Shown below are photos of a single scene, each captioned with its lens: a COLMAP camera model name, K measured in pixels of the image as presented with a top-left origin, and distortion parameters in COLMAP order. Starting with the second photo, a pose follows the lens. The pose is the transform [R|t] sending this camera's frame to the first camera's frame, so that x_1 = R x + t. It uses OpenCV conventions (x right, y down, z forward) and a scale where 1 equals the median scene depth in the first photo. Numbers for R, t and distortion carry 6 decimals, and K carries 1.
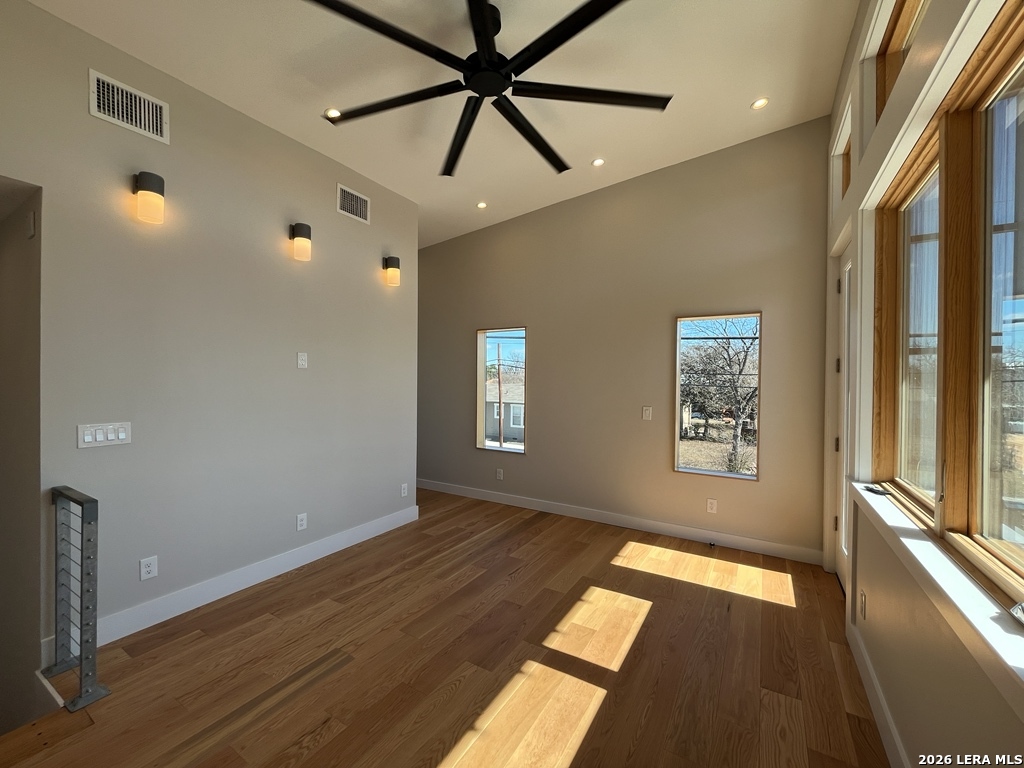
lens RADIAL K [[412.6, 0, 516.4], [0, 412.6, 382.4], [0, 0, 1]] dist [-0.002590, 0.000029]
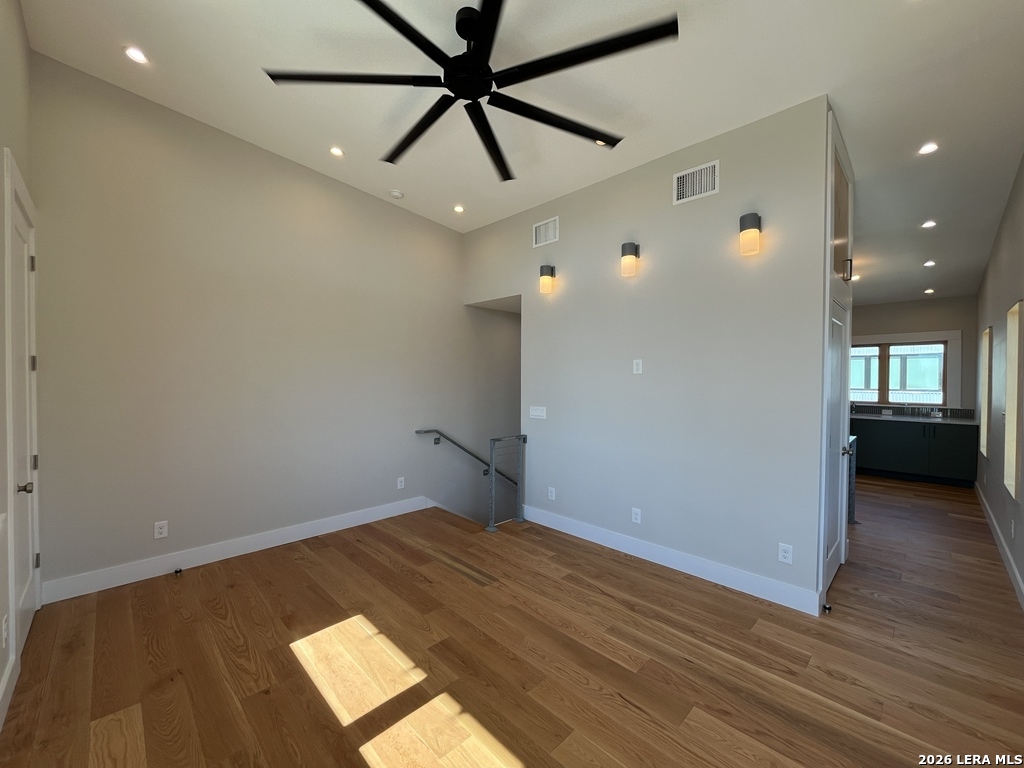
lens RADIAL K [[412.6, 0, 515.8], [0, 412.6, 387.9], [0, 0, 1]] dist [-0.002590, 0.000029]
pose [[-0.242018, 0.014760, -0.970160, 0.583704], [-0.013347, 0.999739, 0.018540, -0.013847], [0.970180, 0.017435, -0.241758, 0.917215]]
